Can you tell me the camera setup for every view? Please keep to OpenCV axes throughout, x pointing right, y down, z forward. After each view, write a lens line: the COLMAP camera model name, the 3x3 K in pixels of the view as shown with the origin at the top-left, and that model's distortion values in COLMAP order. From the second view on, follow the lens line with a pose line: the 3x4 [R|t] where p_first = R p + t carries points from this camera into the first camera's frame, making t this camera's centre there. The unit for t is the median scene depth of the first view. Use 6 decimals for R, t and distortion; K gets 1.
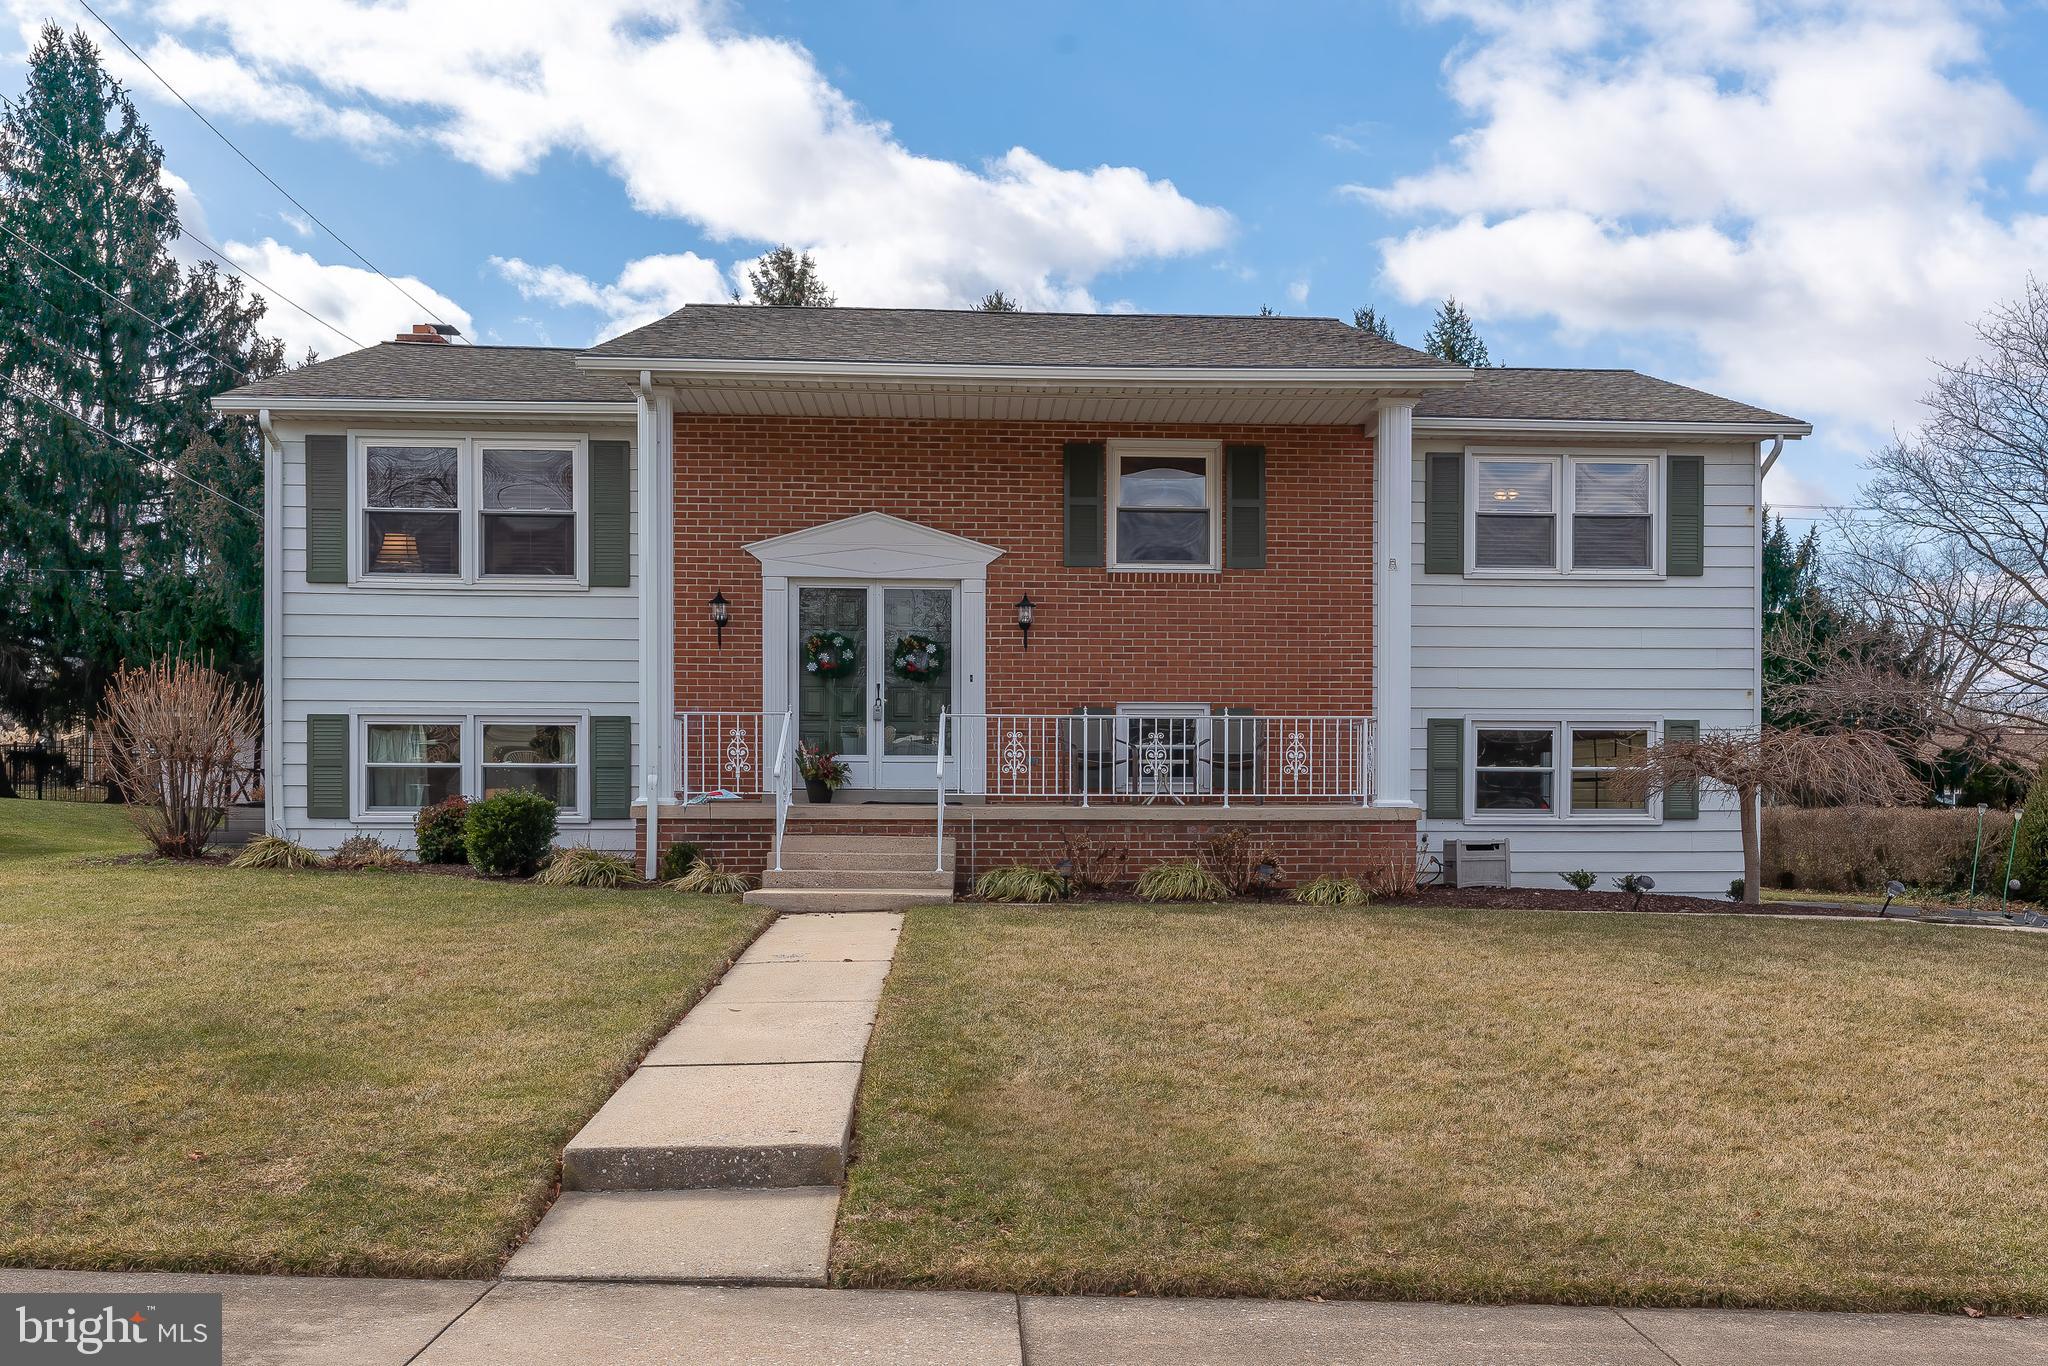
lens RADIAL K [[1727.3, 0, 1031.1], [0, 1727.3, 815.5], [0, 0, 1]] dist [0.008745, 0.001287]
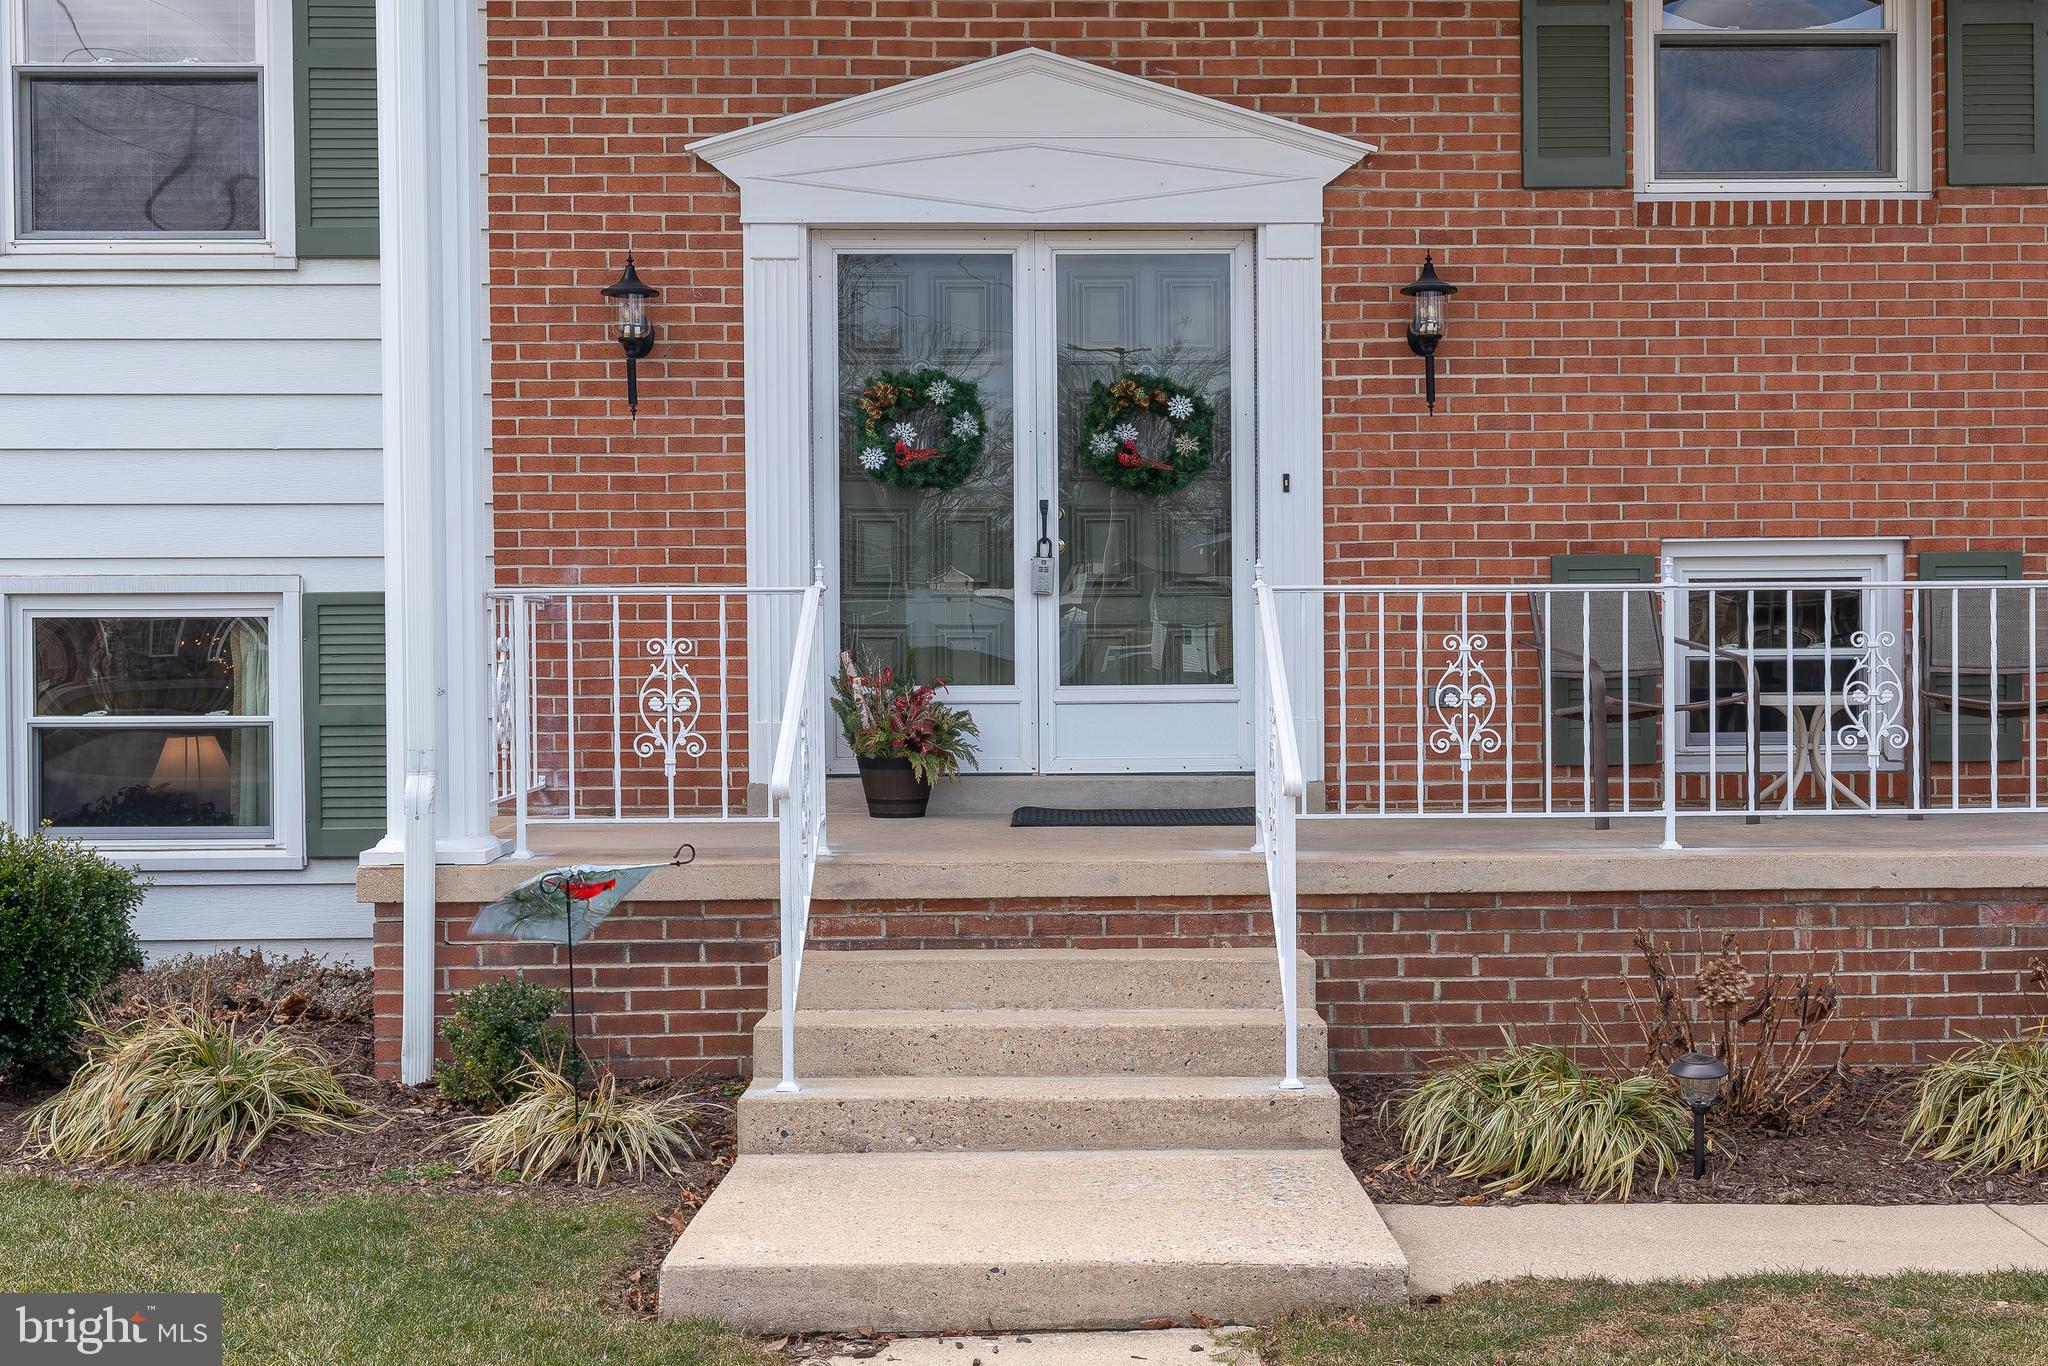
lens RADIAL K [[2426.1, 0, 1024.0], [0, 2426.1, 683.0], [0, 0, 1]] dist [0.038247, 0.000011]
pose [[0.998684, -0.008944, -0.050509, -0.066406], [0.008871, 0.999959, -0.001668, -0.034940], [0.050522, 0.001218, 0.998722, 0.462289]]
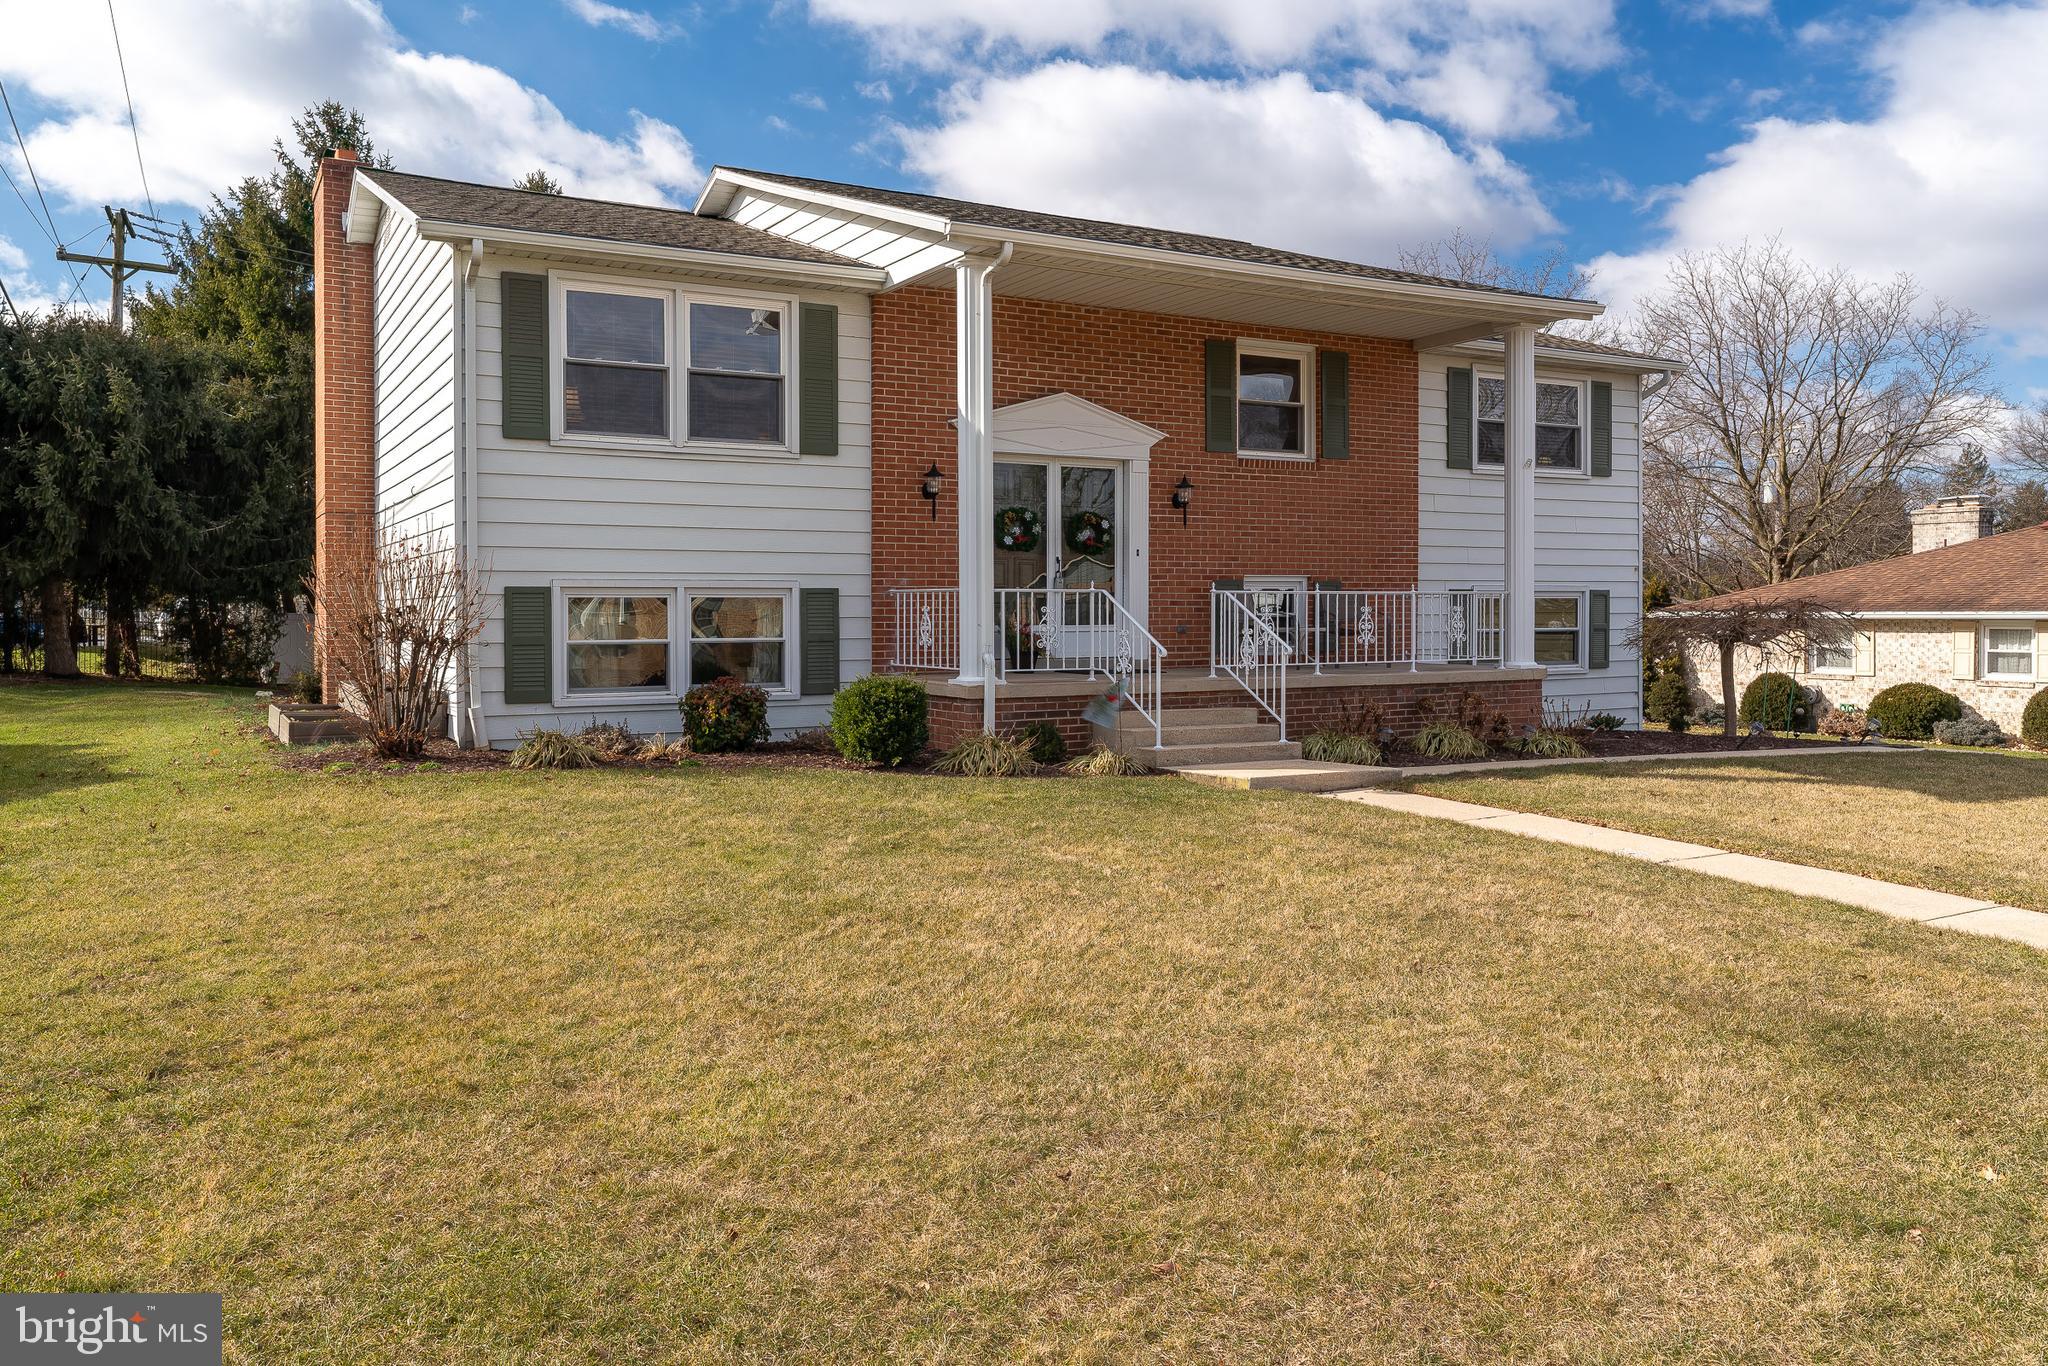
lens RADIAL K [[1435.5, 0, 1022.9], [0, 1435.5, 638.8], [0, 0, 1]] dist [0.021419, 0.000487]
pose [[0.915293, -0.013349, 0.402568, -0.463596], [0.013786, 0.999903, 0.001814, -0.029089], [-0.402554, 0.003889, 0.915388, 0.216683]]
